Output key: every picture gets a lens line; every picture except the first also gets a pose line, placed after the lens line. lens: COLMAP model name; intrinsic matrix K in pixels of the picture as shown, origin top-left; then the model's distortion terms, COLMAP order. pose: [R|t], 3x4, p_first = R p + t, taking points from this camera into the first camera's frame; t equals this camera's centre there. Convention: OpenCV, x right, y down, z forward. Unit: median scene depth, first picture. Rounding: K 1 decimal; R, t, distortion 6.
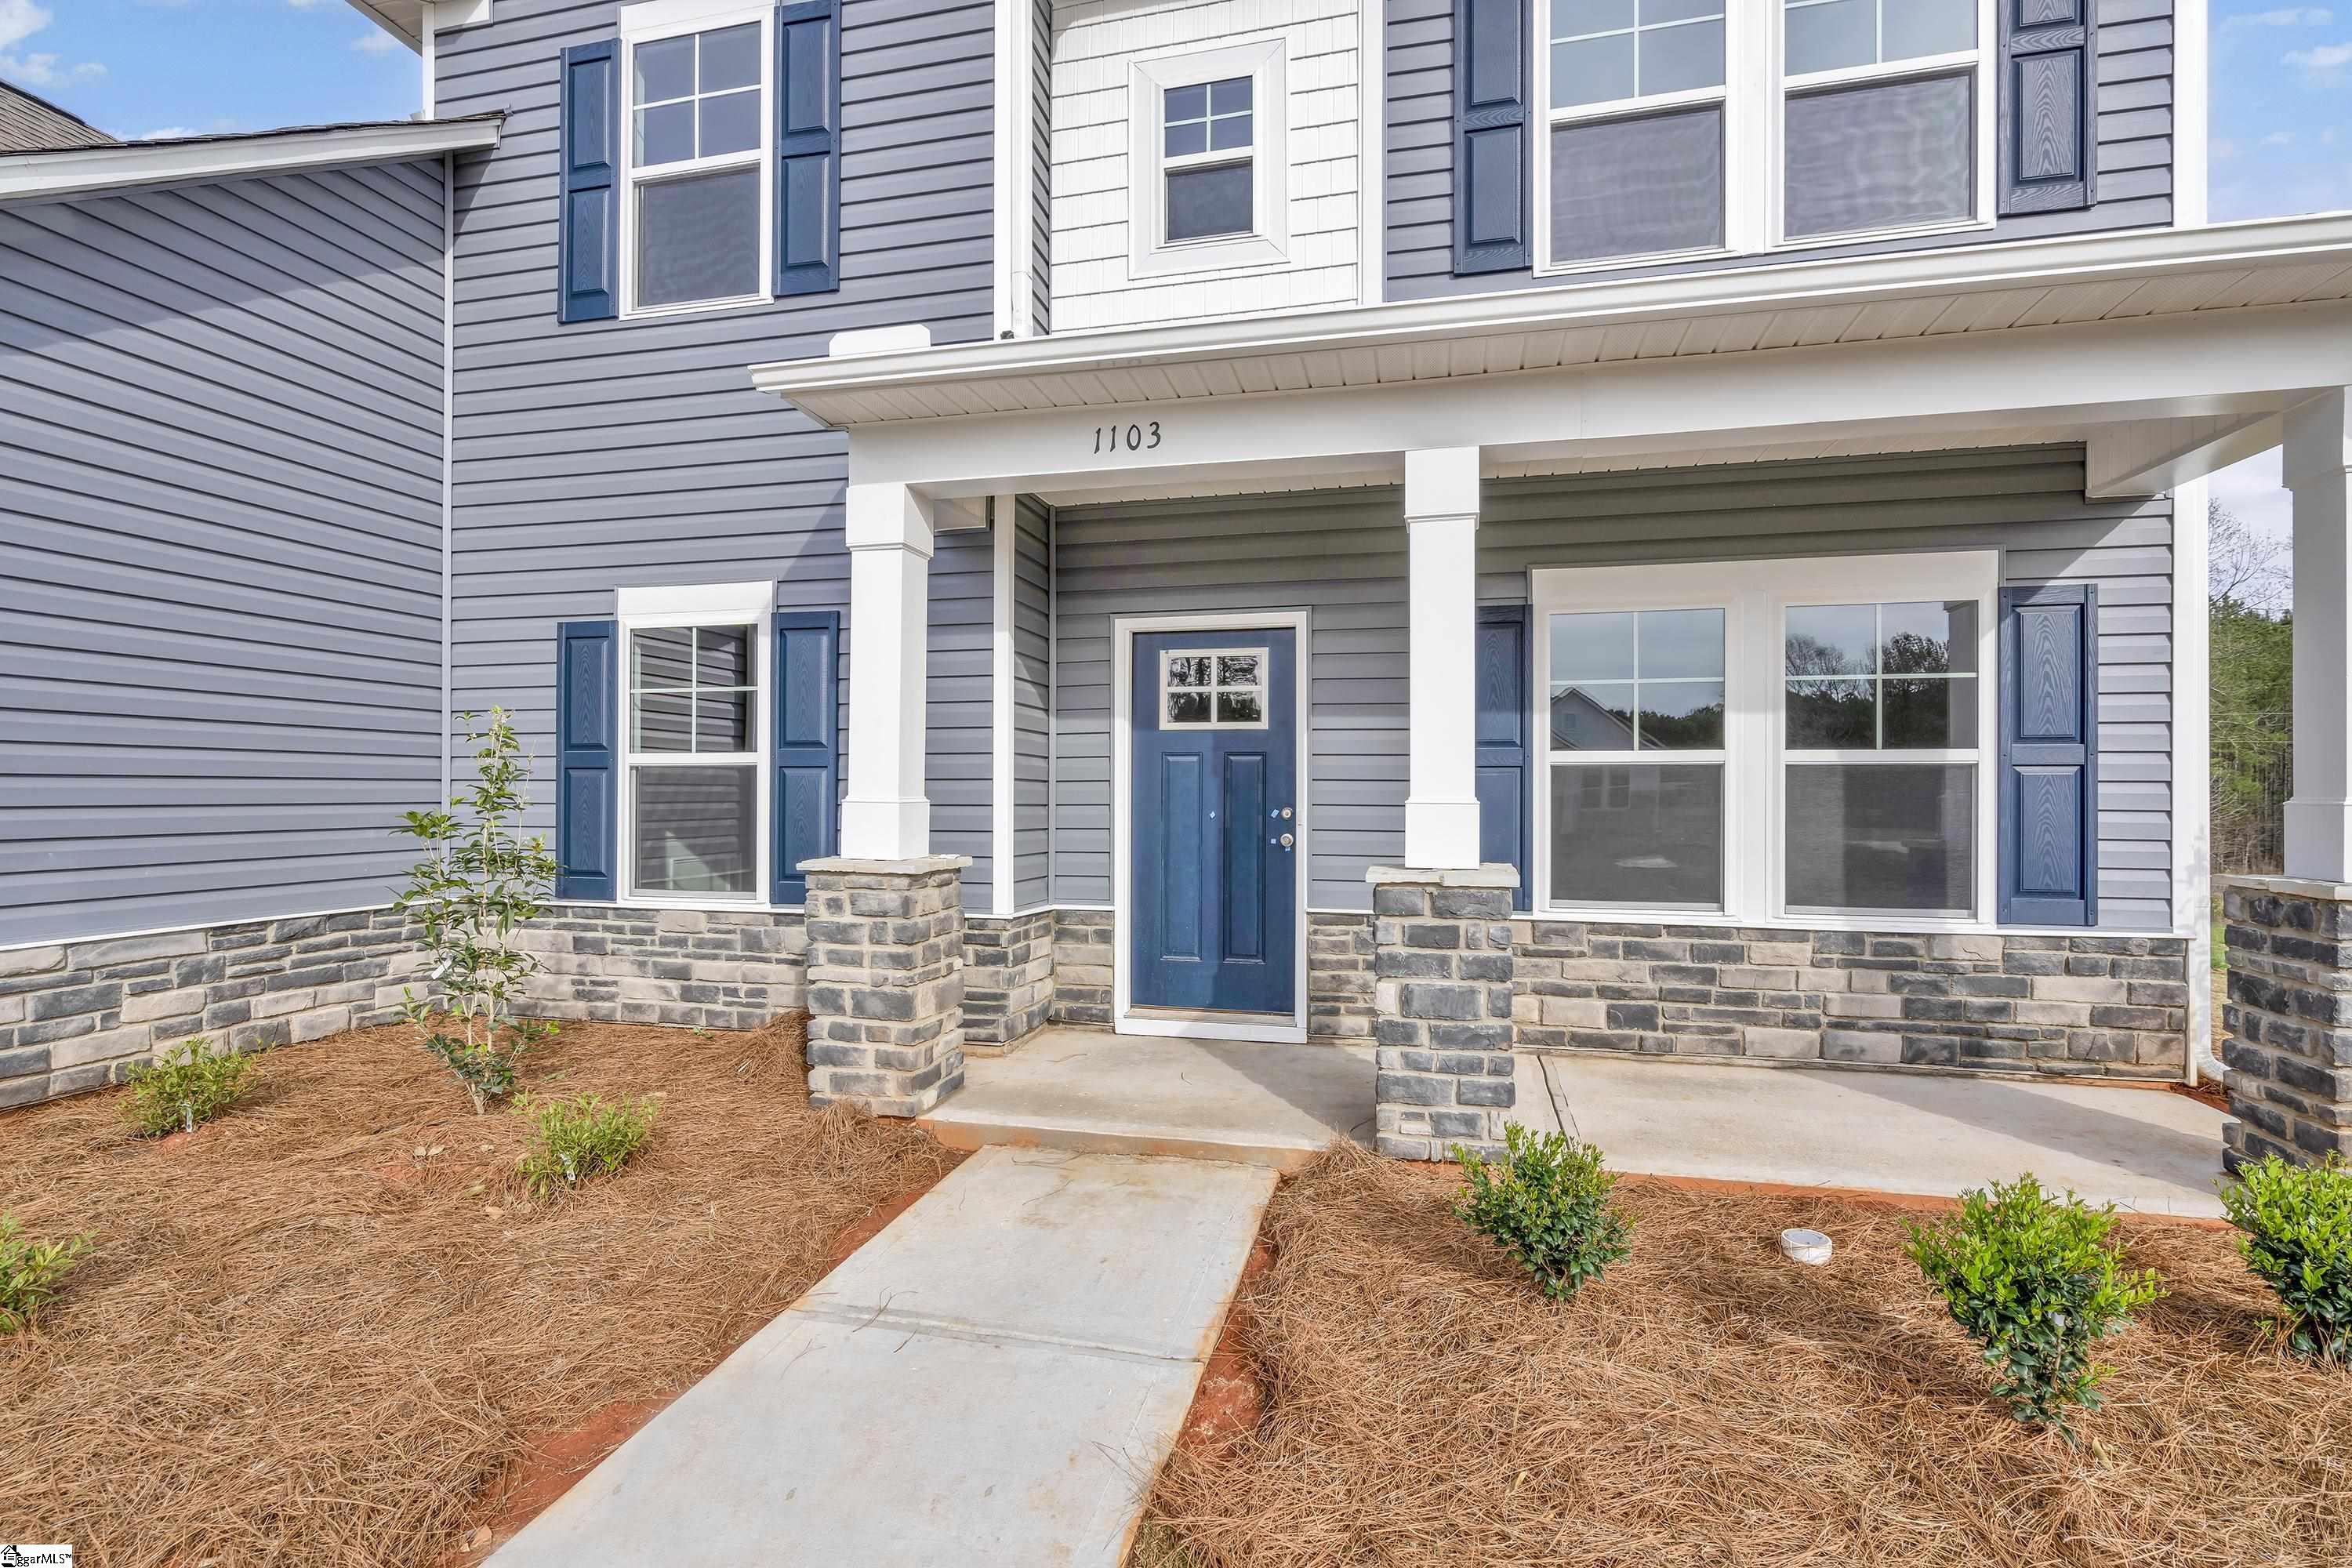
lens RADIAL K [[1068.5, 0, 1185.9], [0, 1068.5, 780.1], [0, 0, 1]] dist [-0.006473, 0.005779]
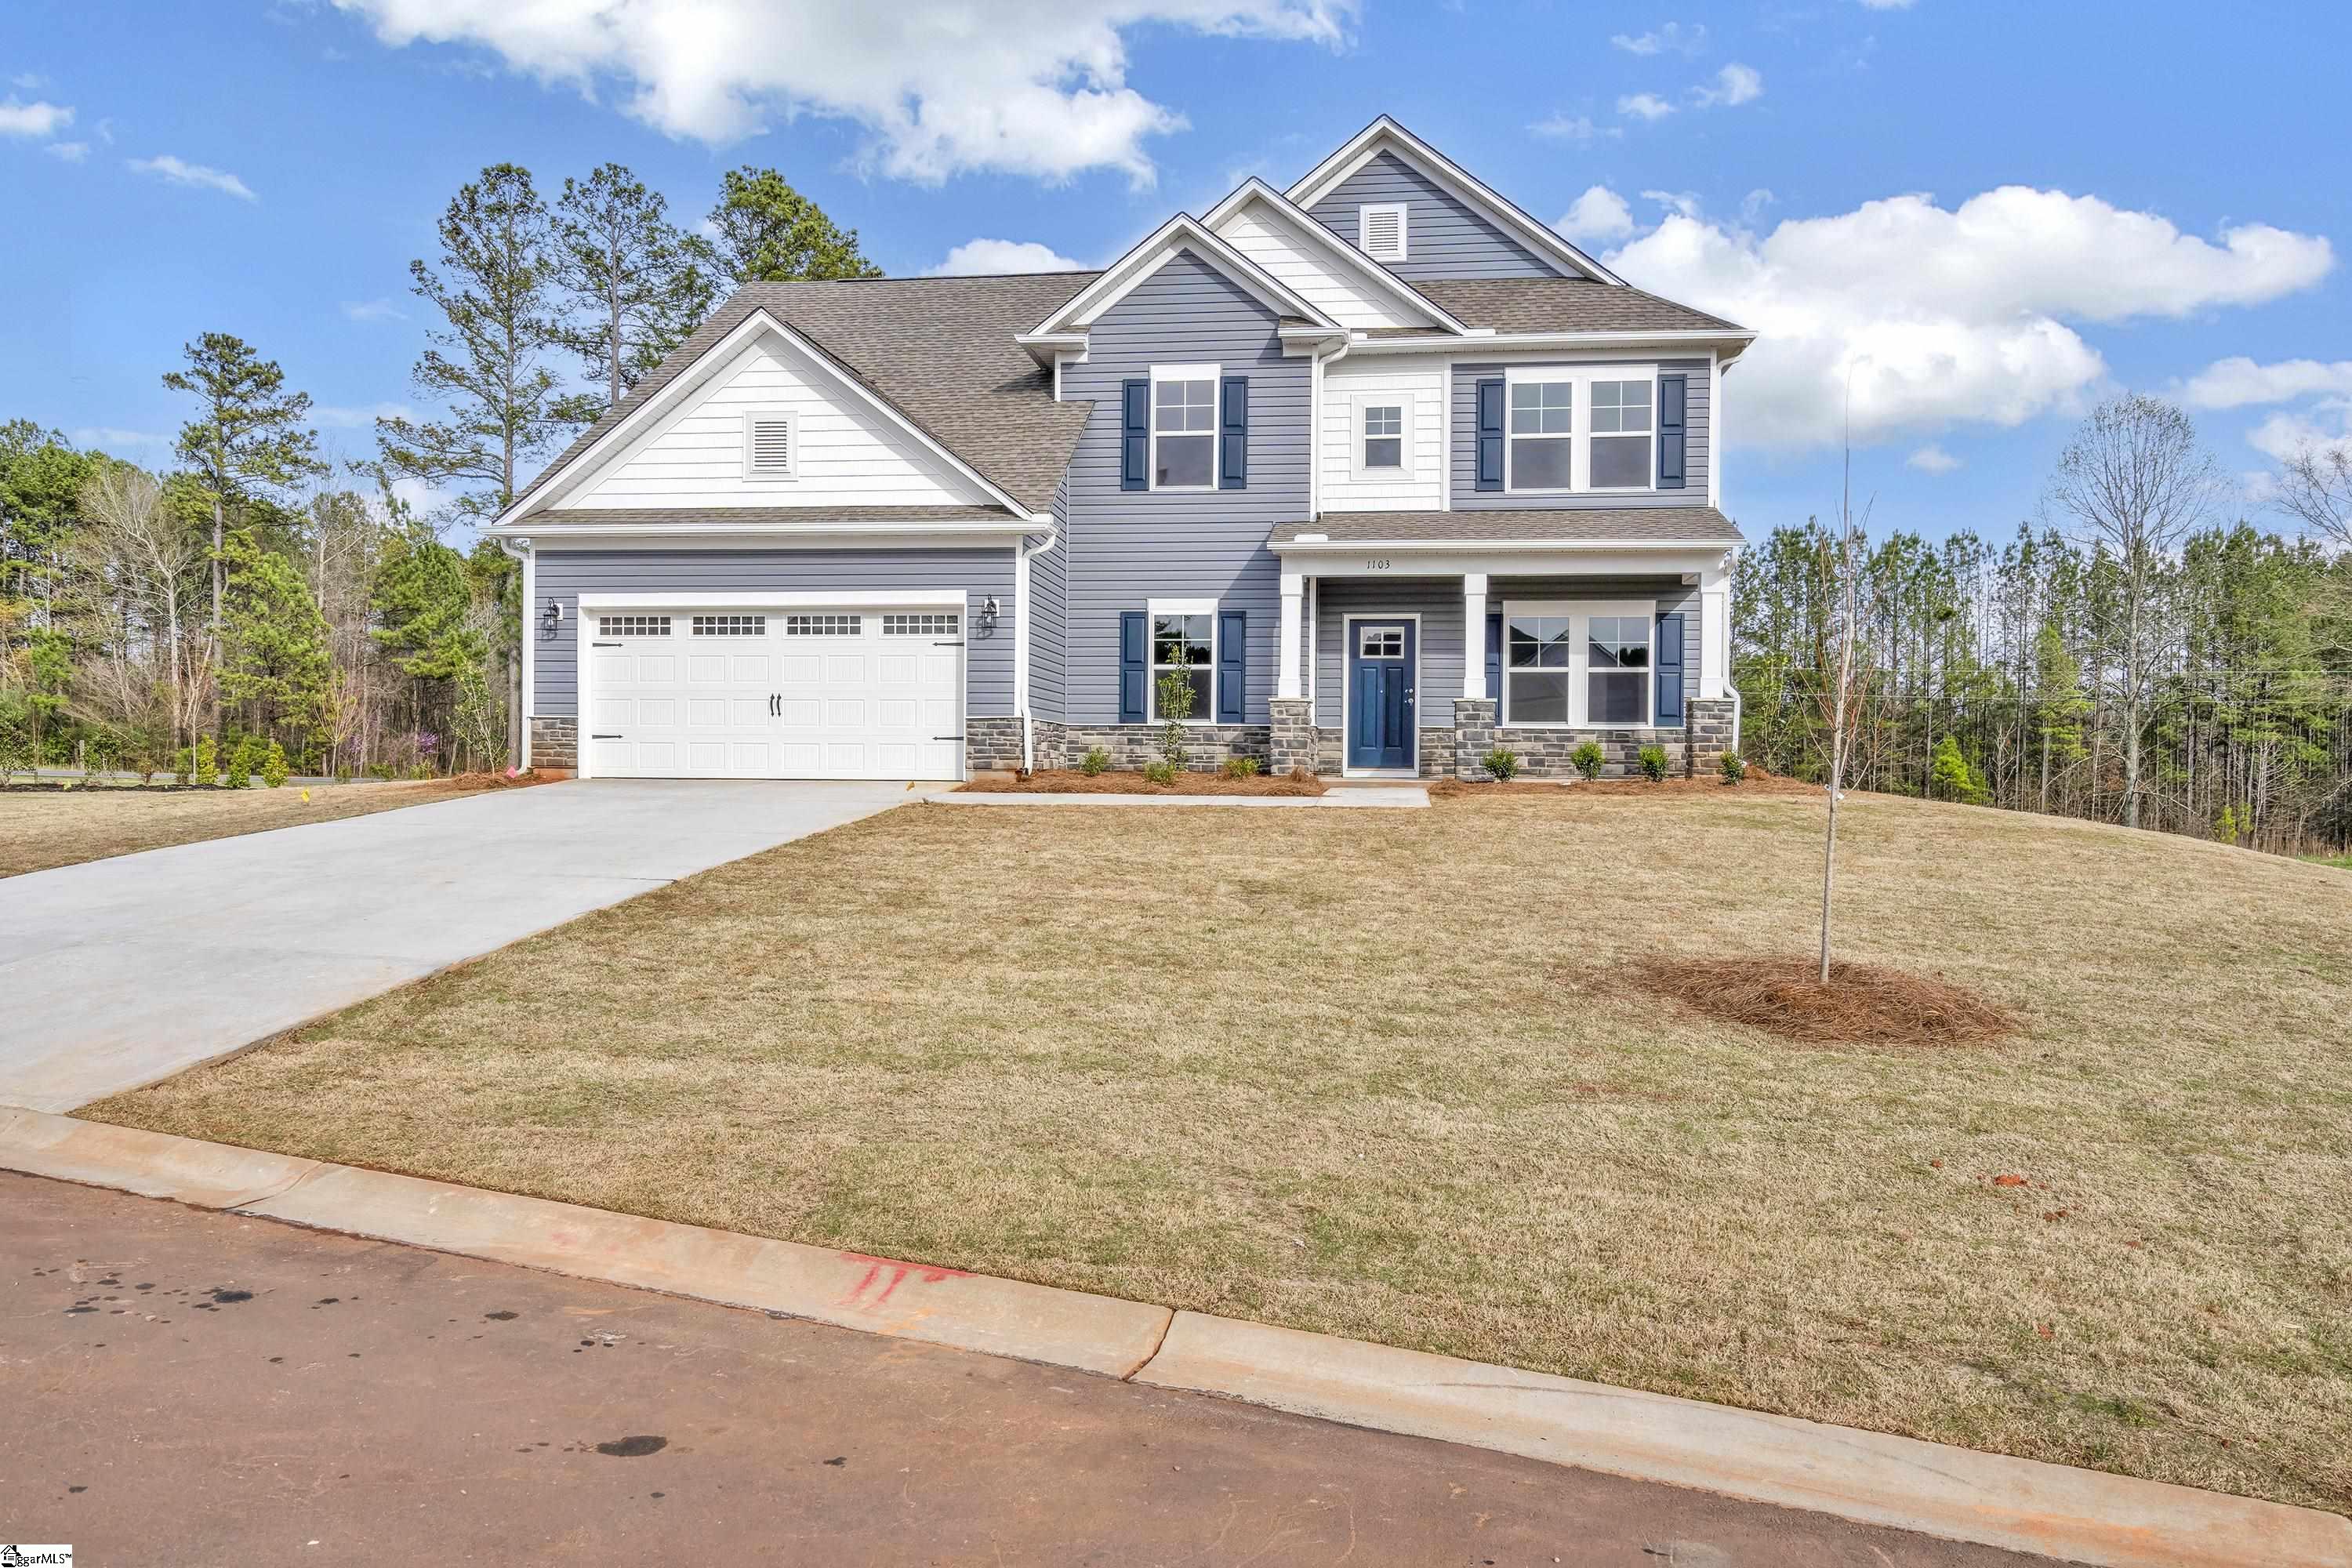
lens RADIAL K [[1666.0, 0, 1174.6], [0, 1666.0, 771.9], [0, 0, 1]] dist [0.012490, -0.015532]
pose [[0.994527, 0.007476, 0.104208, -0.940067], [-0.008105, 0.999951, 0.005617, 0.219603], [-0.104161, -0.006431, 0.994540, -3.110644]]
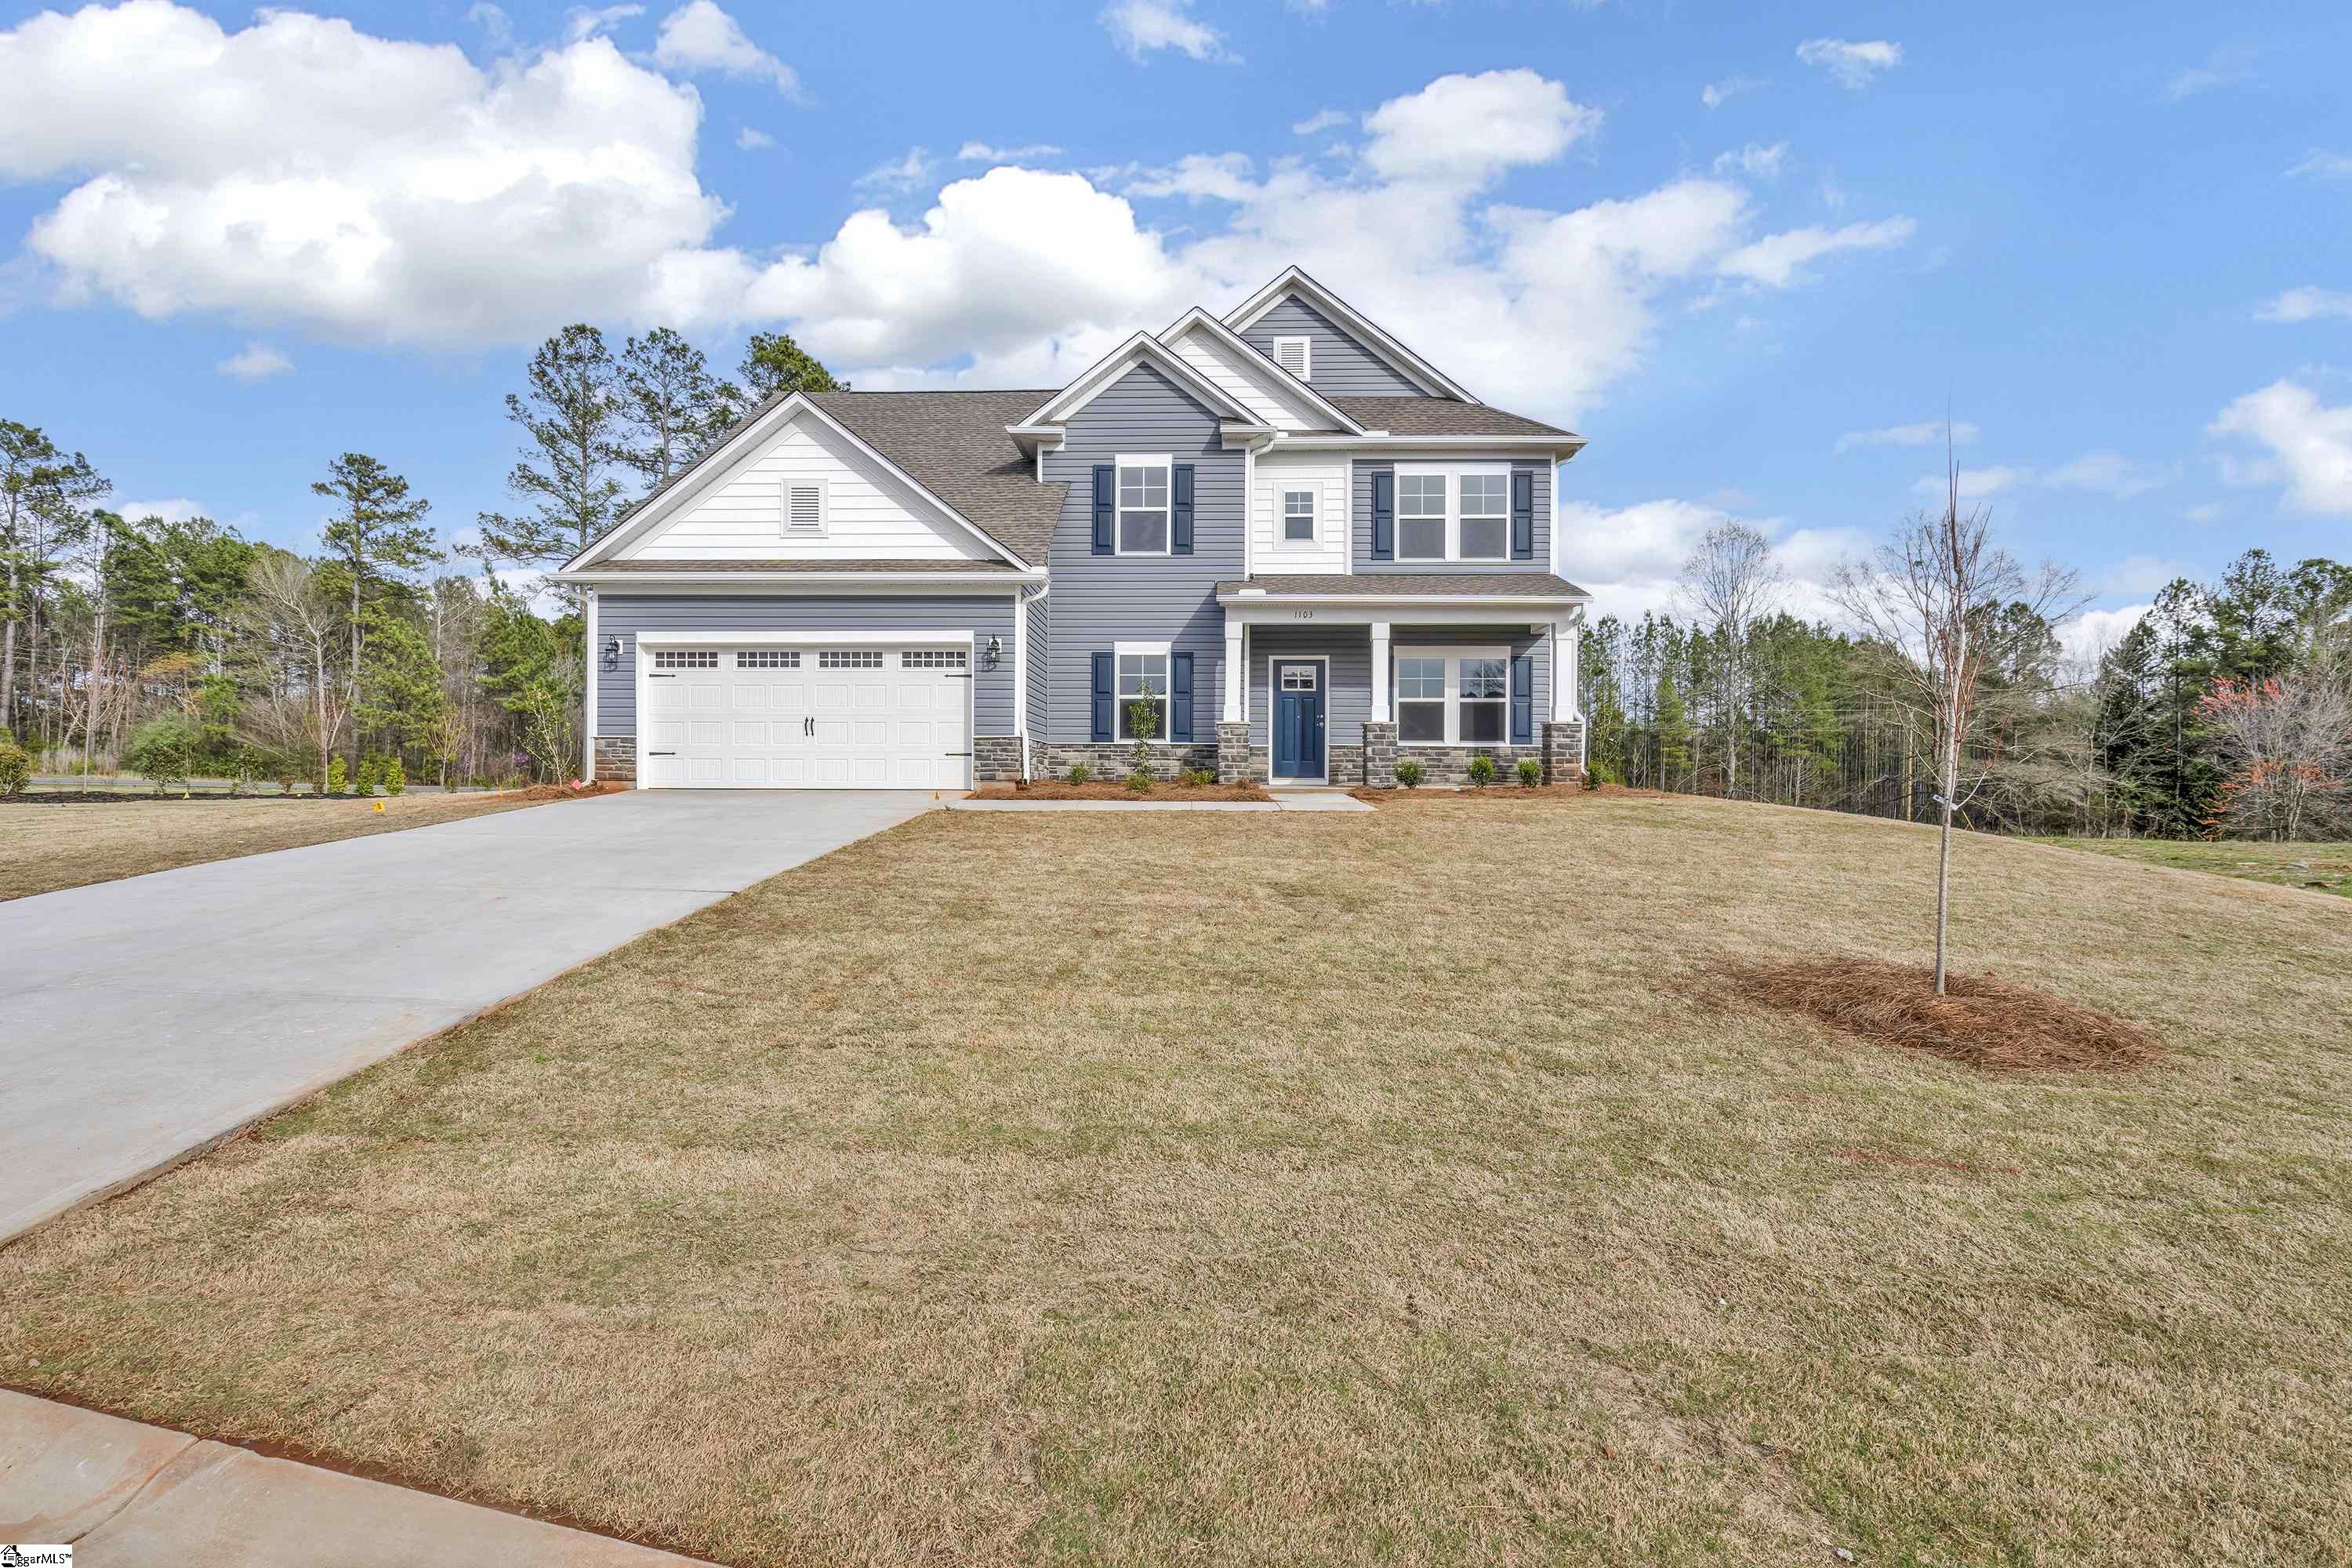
lens RADIAL K [[1123.2, 0, 1168.9], [0, 1123.2, 771.1], [0, 0, 1]] dist [-0.003614, 0.002277]
pose [[0.979485, 0.004807, 0.201460, -1.110539], [-0.004488, 0.999988, -0.002043, 0.218149], [-0.201467, 0.001097, 0.979495, -2.398469]]
